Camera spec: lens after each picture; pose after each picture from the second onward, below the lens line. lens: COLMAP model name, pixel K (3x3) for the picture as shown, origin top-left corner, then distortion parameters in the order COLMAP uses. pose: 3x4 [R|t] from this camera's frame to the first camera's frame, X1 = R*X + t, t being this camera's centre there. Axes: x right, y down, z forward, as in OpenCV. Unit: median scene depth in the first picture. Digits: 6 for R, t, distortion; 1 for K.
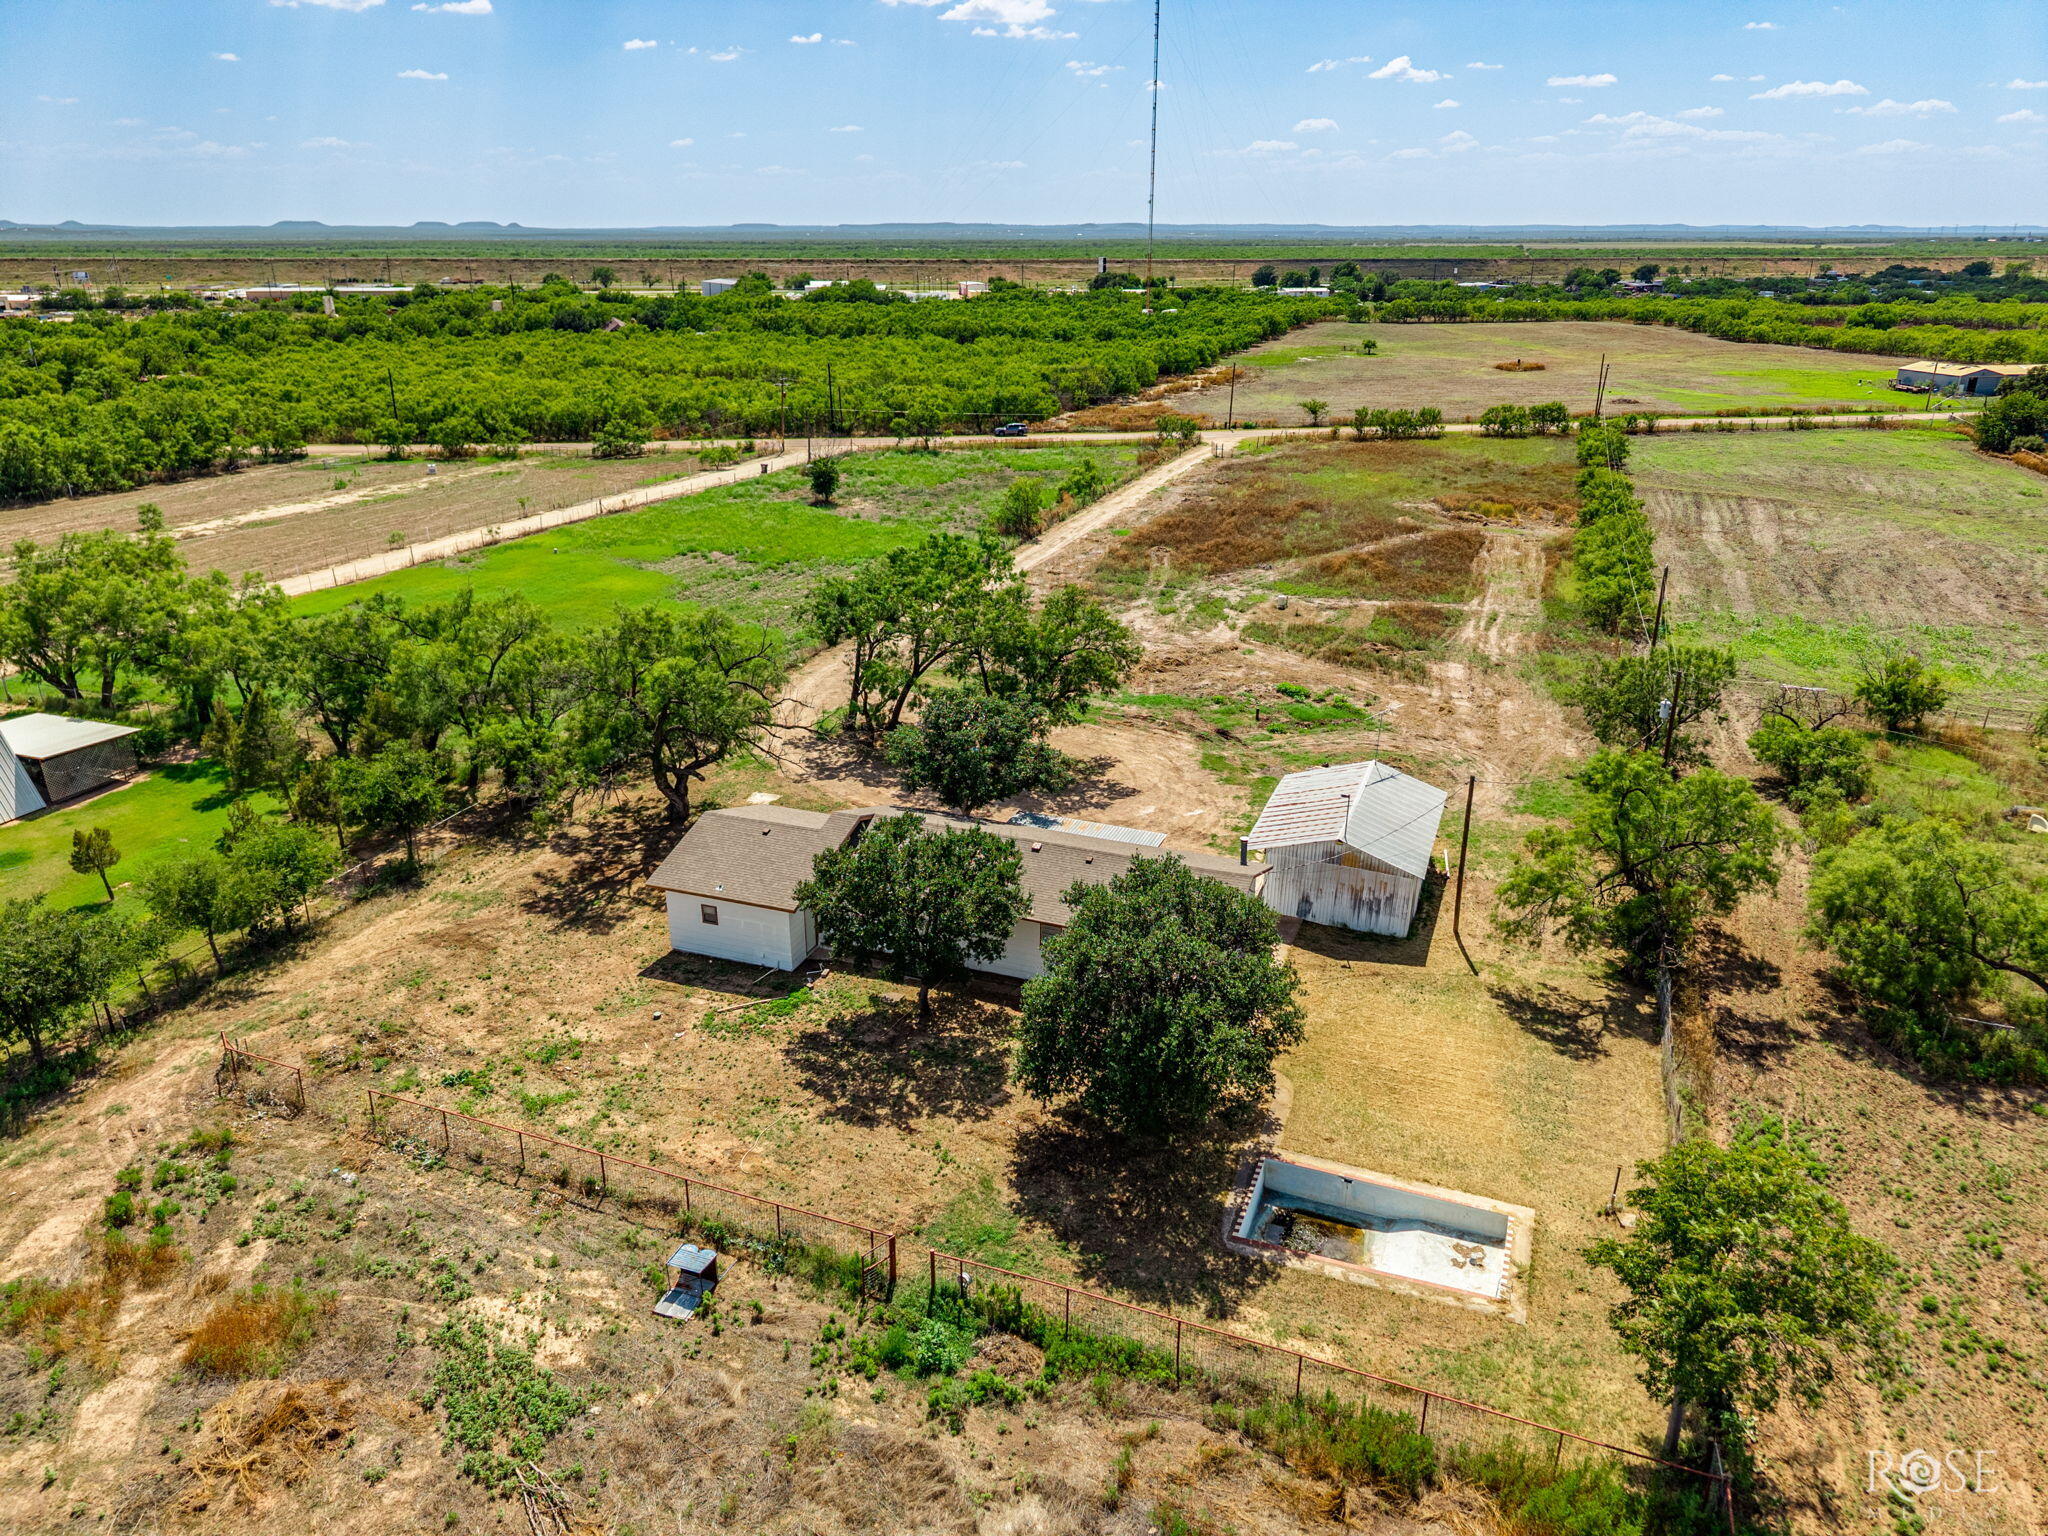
lens RADIAL K [[1373.0, 0, 1029.1], [0, 1373.0, 771.0], [0, 0, 1]] dist [0.010573, -0.002725]
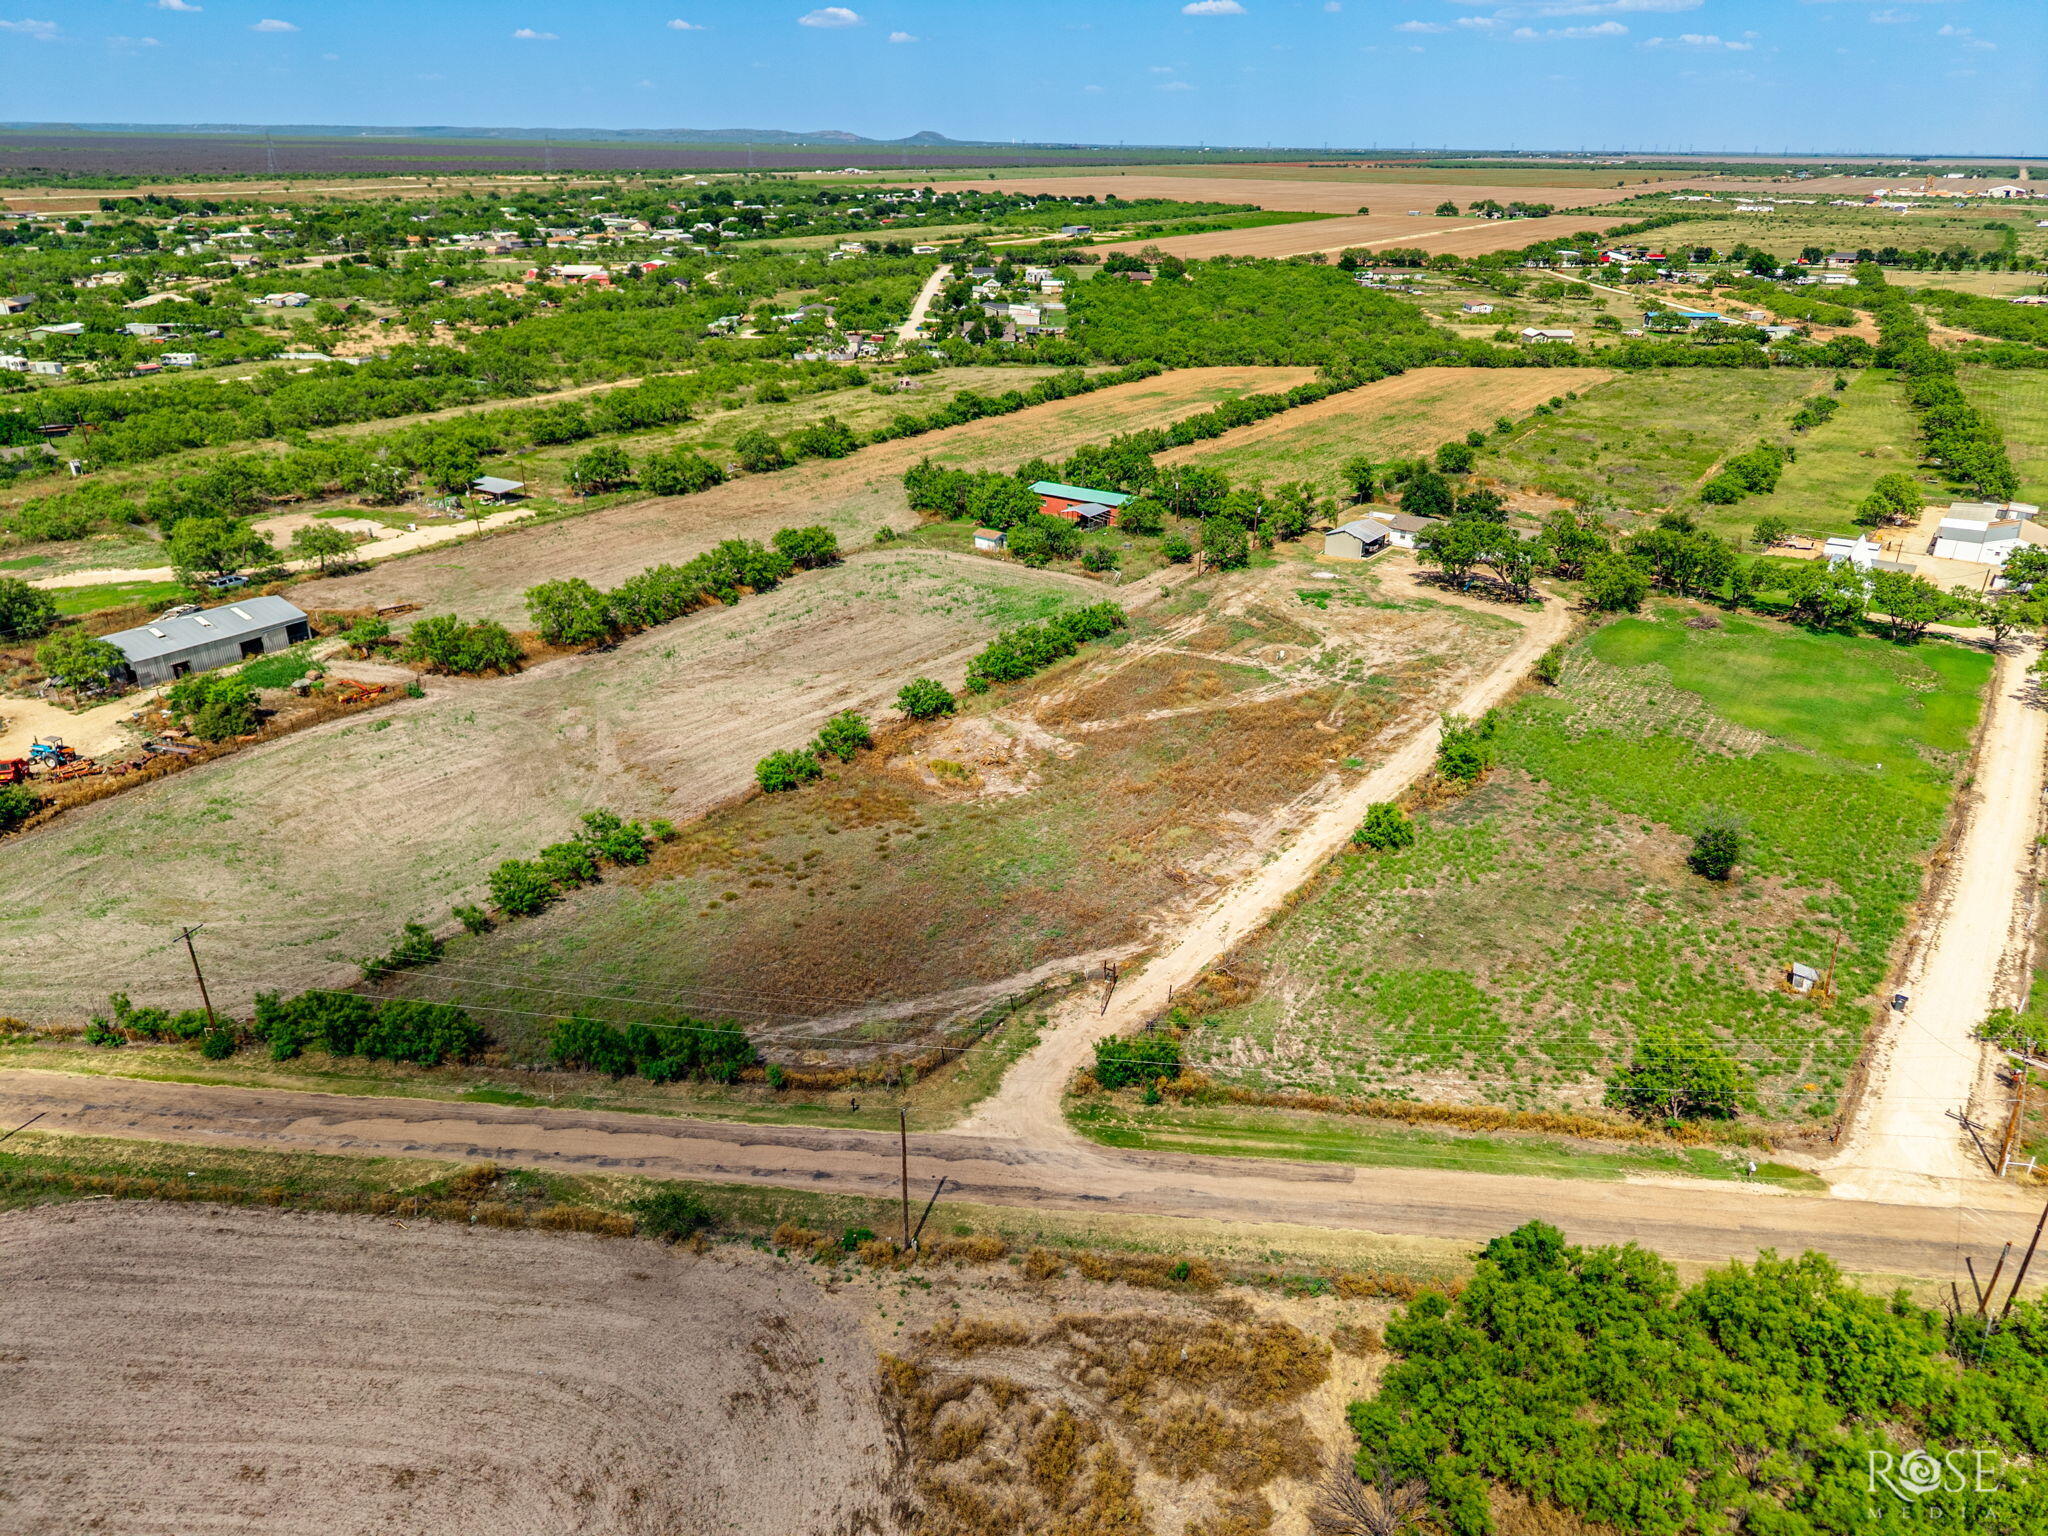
lens RADIAL K [[1364.8, 0, 1031.5], [0, 1364.8, 786.0], [0, 0, 1]] dist [0.028980, -0.033106]
pose [[-0.963681, -0.121682, 0.237722, 0.096278], [0.089279, 0.692151, 0.716210, -1.646509], [-0.251689, 0.711422, -0.656149, 3.101024]]
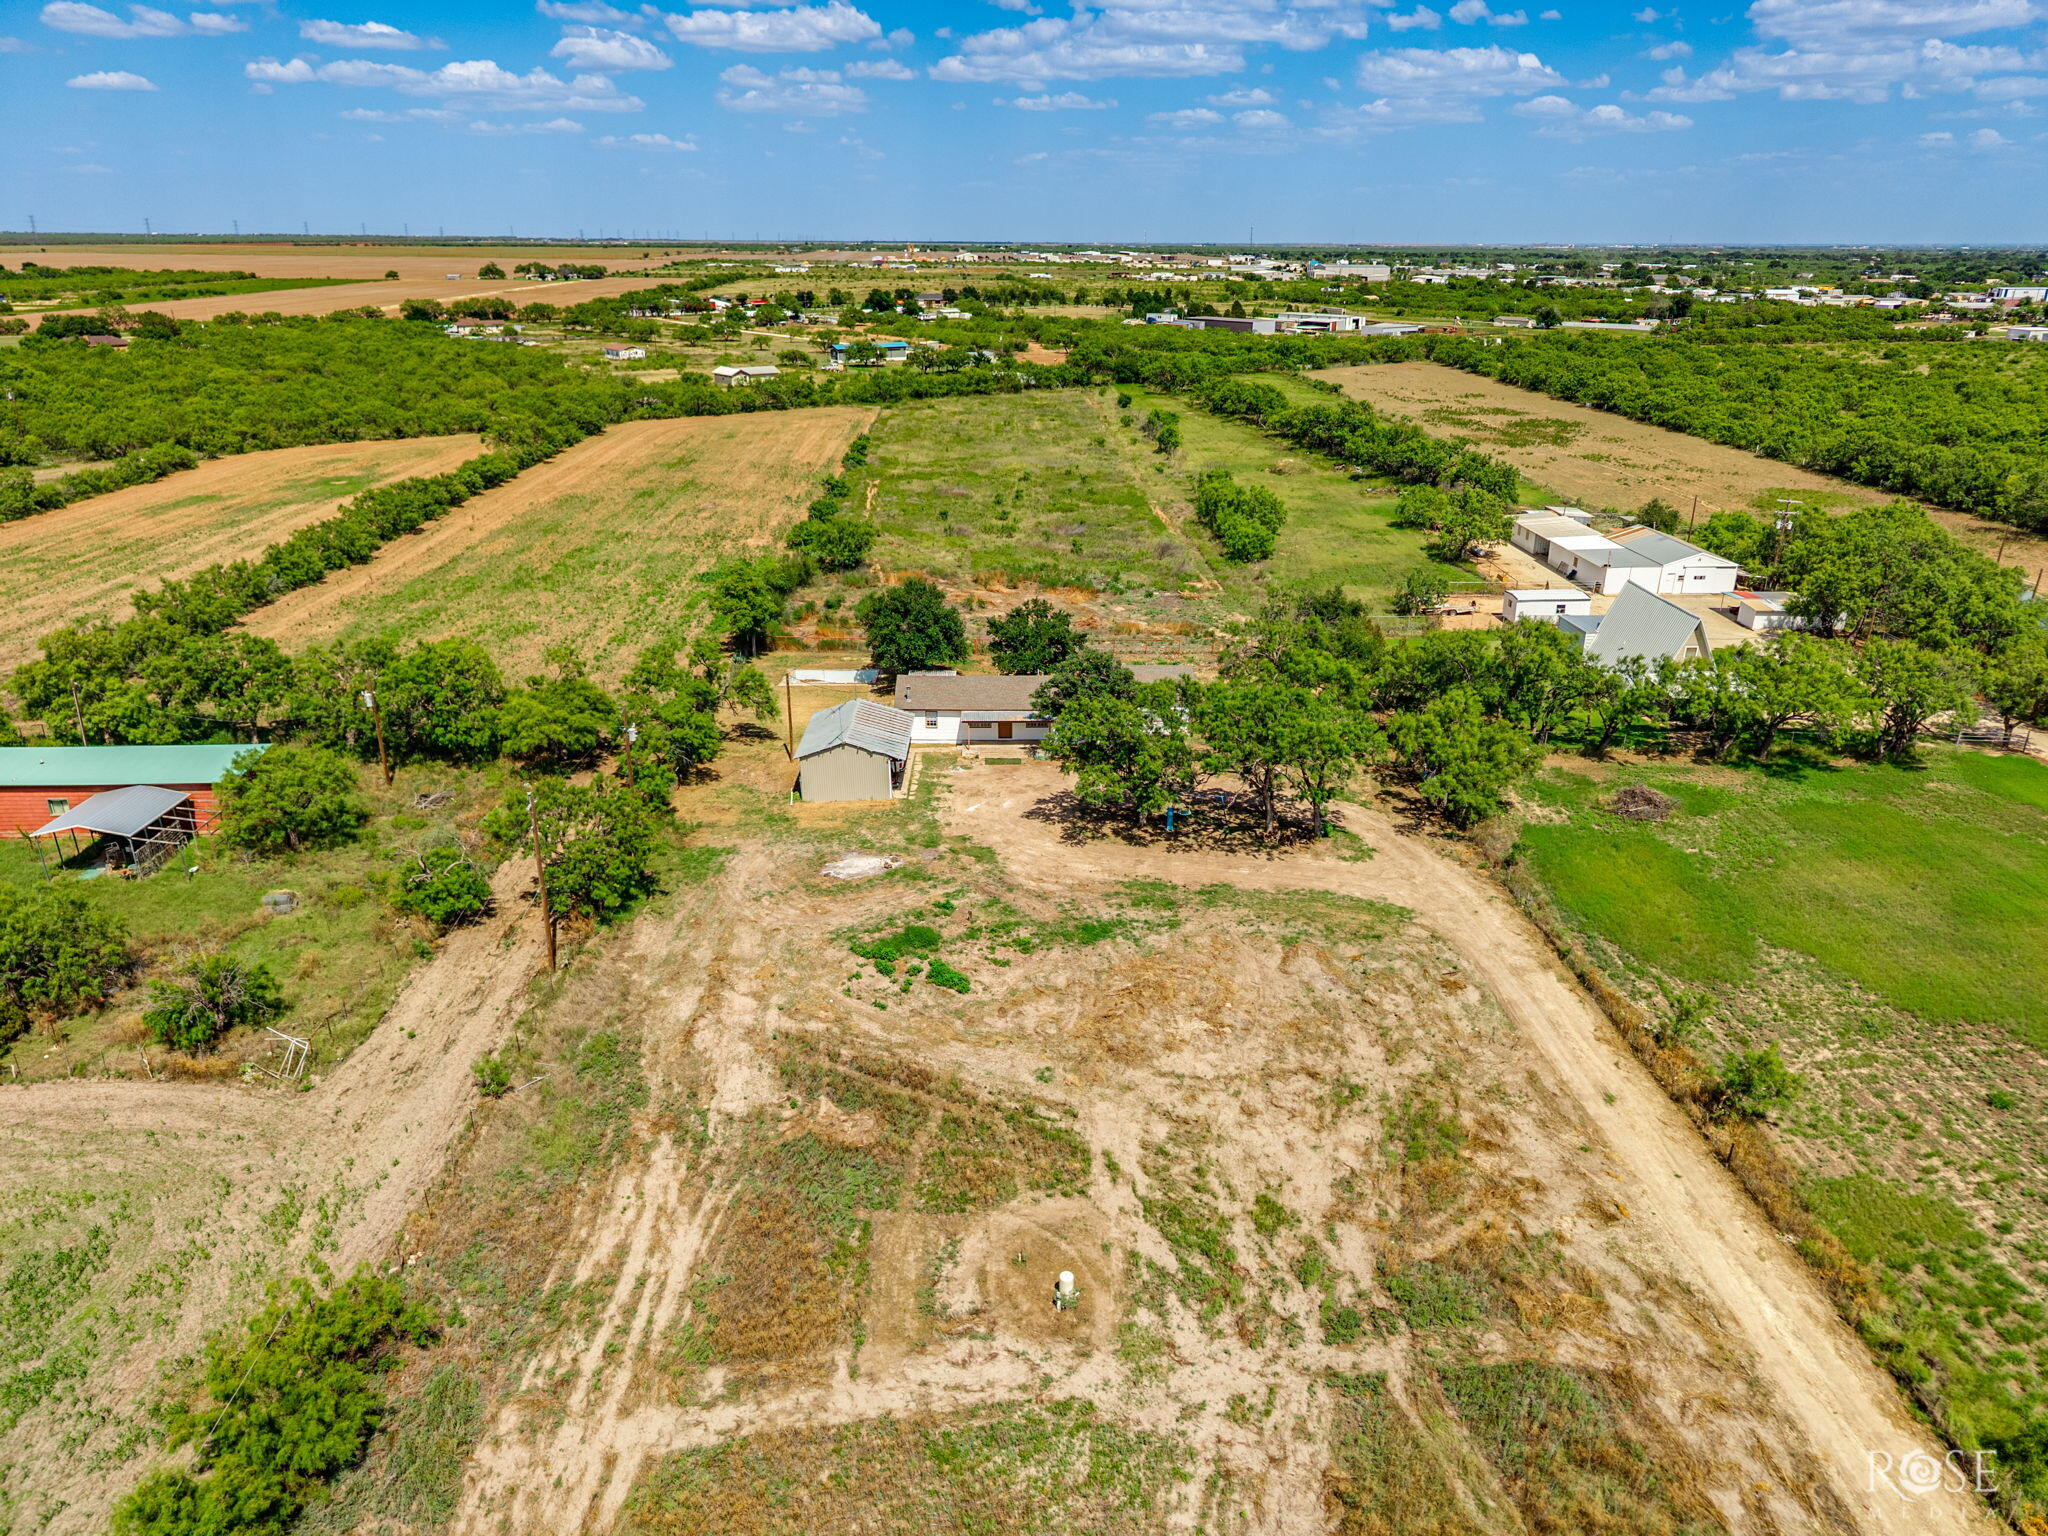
lens RADIAL K [[1366.3, 0, 1029.2], [0, 1366.3, 791.6], [0, 0, 1]] dist [0.004932, 0.001247]
pose [[-0.928384, 0.134295, -0.346508, 0.461507], [-0.141419, 0.734596, 0.663603, -0.758206], [0.343662, 0.665081, -0.662996, 1.655357]]
